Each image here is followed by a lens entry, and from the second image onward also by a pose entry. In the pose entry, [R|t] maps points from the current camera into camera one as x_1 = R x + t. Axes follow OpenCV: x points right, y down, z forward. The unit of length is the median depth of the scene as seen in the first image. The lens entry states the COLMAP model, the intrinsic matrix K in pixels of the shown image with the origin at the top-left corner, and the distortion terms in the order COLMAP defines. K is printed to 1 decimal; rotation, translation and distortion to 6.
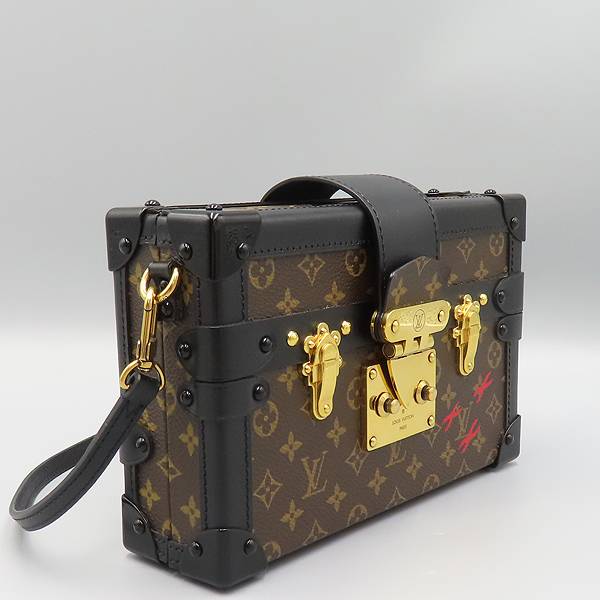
lens RADIAL K [[967.6, 0, 300.0], [0, 967.6, 300.0], [0, 0, 1]] dist [-0.035764, -0.027518]
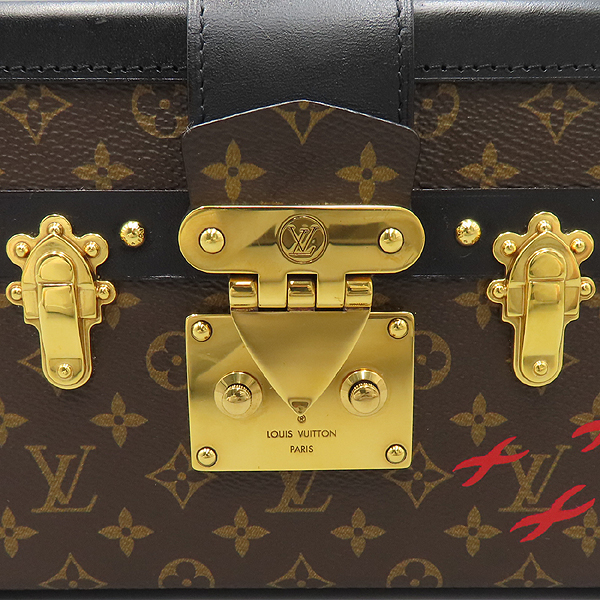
lens RADIAL K [[1220.8, 0, 300.0], [0, 1220.8, 300.0], [0, 0, 1]] dist [-0.025455, -0.003614]
pose [[0.675888, 0.233706, -0.698968, 0.563355], [-0.105969, 0.969353, 0.221642, -0.090260], [0.729346, -0.075736, 0.679940, 0.606003]]
